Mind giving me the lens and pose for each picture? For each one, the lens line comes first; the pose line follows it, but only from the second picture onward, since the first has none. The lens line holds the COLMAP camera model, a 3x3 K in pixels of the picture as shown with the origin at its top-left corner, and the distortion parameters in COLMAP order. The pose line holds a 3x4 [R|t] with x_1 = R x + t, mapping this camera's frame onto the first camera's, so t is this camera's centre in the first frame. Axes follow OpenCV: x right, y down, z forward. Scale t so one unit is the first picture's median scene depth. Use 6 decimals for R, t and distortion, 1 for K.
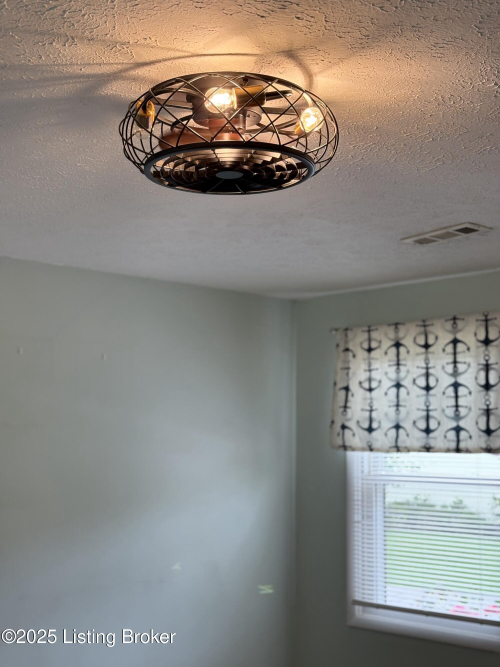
lens RADIAL K [[1002.3, 0, 250.1], [0, 1002.3, 333.4], [0, 0, 1]] dist [0.114889, 0.000000]
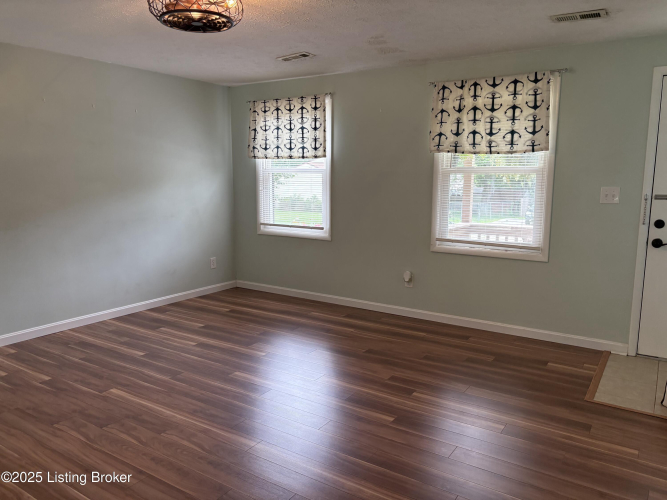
lens RADIAL K [[504.0, 0, 337.9], [0, 504.0, 254.4], [0, 0, 1]] dist [0.037647, -0.039808]
pose [[0.970278, -0.042111, 0.238302, -0.003316], [-0.024077, 0.963057, 0.268218, 0.017673], [-0.240793, -0.265983, 0.933419, -0.165377]]
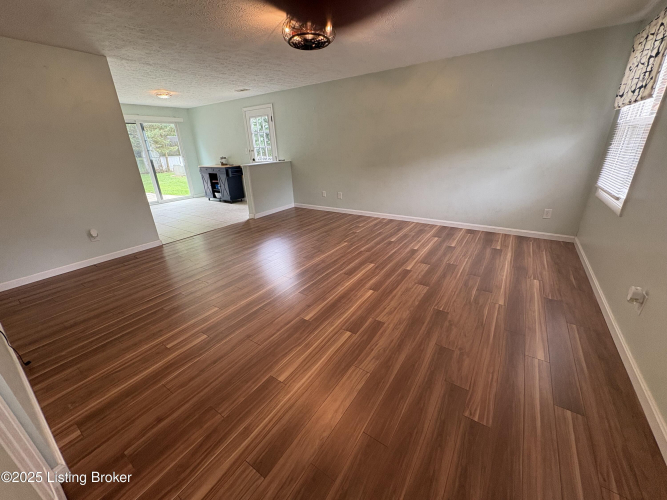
lens RADIAL K [[265.0, 0, 335.0], [0, 265.0, 249.1], [0, 0, 1]] dist [0.000582, 0.000110]
pose [[0.212494, 0.340298, -0.915993, 0.637552], [0.148954, 0.915166, 0.374545, 0.103923], [0.965743, -0.216029, 0.143778, 0.387780]]
